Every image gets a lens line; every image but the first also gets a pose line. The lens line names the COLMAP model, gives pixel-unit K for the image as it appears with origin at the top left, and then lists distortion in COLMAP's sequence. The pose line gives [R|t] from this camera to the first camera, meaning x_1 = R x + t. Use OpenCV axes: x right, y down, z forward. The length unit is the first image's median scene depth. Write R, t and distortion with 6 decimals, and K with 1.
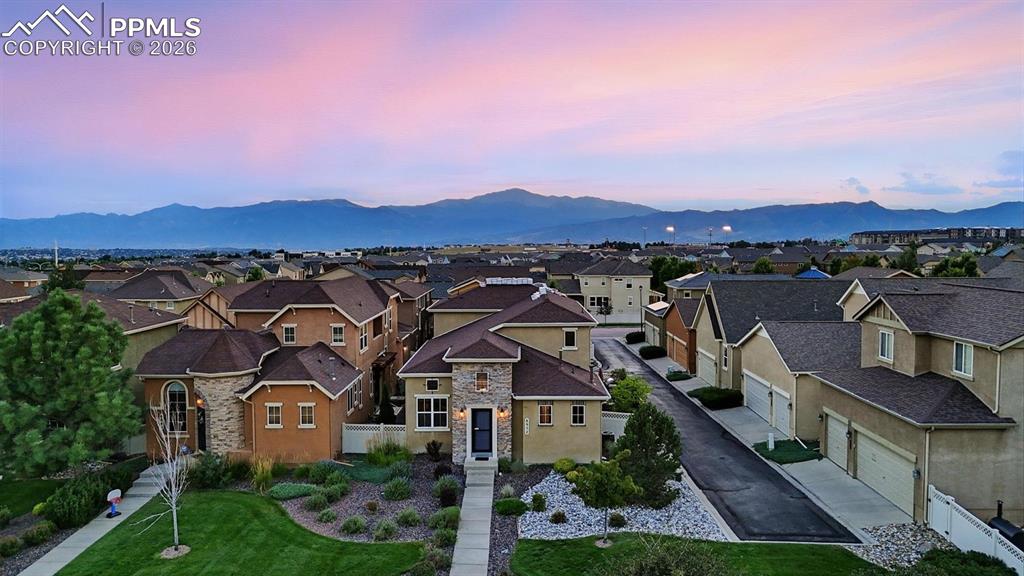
lens RADIAL K [[752.4, 0, 512.9], [0, 752.4, 291.1], [0, 0, 1]] dist [0.077721, -0.077196]
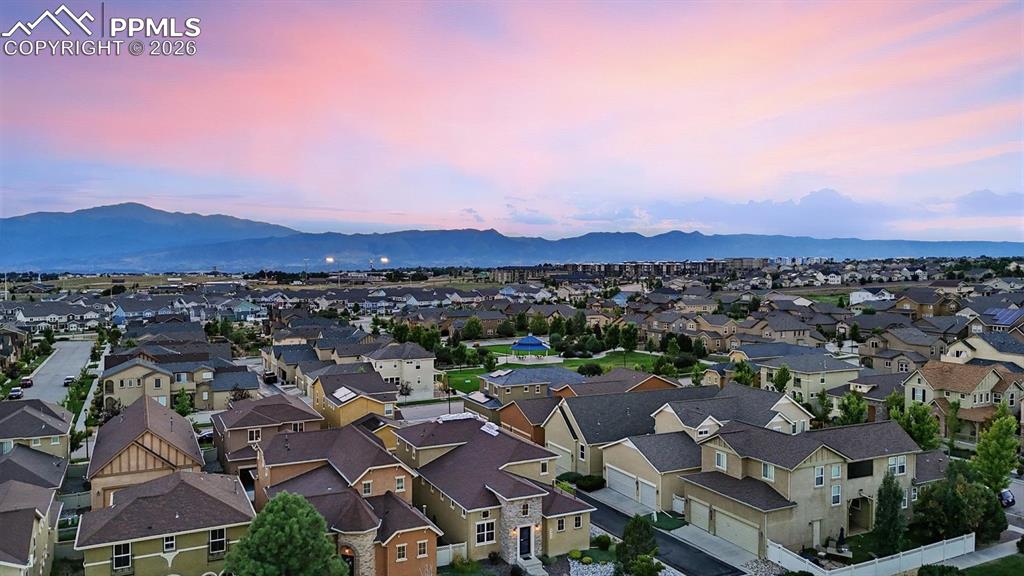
lens RADIAL K [[752.4, 0, 513.9], [0, 752.4, 283.4], [0, 0, 1]] dist [0.077721, -0.077196]
pose [[0.892902, -0.009604, 0.450149, -0.778746], [0.027088, 0.999107, -0.032415, -0.307400], [-0.449436, 0.041137, 0.892365, -0.446398]]
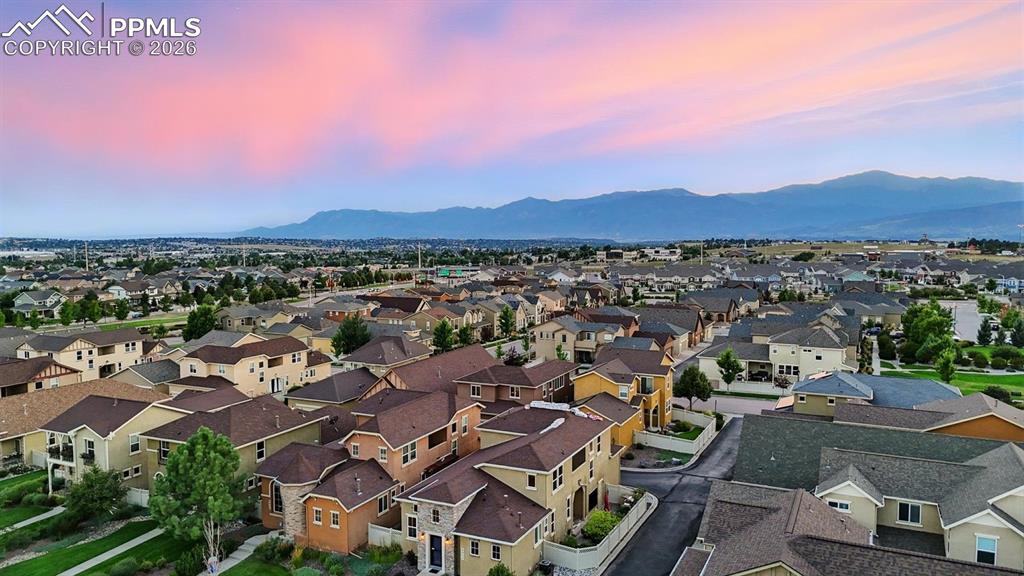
lens RADIAL K [[752.4, 0, 513.0], [0, 752.4, 288.8], [0, 0, 1]] dist [0.077721, -0.077196]
pose [[0.905966, 0.033158, -0.422050, 0.659812], [-0.028281, 0.999441, 0.017812, -0.325459], [0.422405, -0.004201, 0.906397, -0.206736]]
